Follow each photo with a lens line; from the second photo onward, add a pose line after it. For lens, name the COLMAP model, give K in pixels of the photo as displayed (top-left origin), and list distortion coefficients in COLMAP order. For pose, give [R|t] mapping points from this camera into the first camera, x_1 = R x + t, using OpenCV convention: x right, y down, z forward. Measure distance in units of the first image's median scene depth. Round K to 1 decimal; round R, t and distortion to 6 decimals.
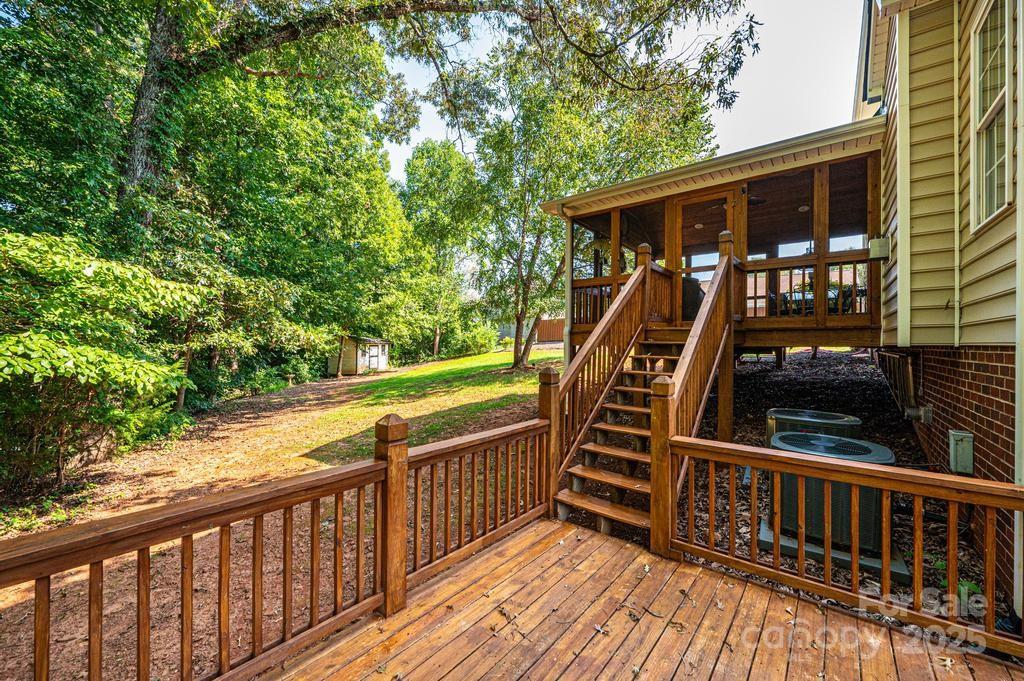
lens RADIAL K [[409.0, 0, 510.3], [0, 409.0, 341.0], [0, 0, 1]] dist [0.000271, -0.000176]
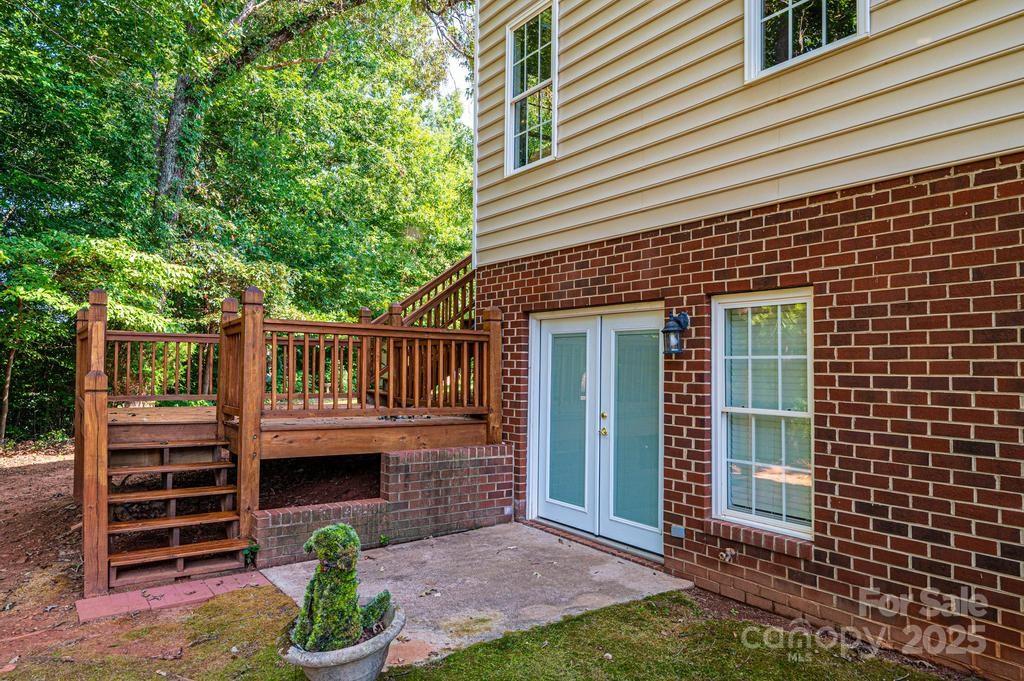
lens RADIAL K [[689.2, 0, 512.8], [0, 689.2, 344.1], [0, 0, 1]] dist [-0.003418, 0.000137]
pose [[0.954854, -0.006657, -0.297000, 0.785331], [-0.002023, 0.999580, -0.028907, 0.155002], [0.297068, 0.028203, 0.954440, -0.738614]]
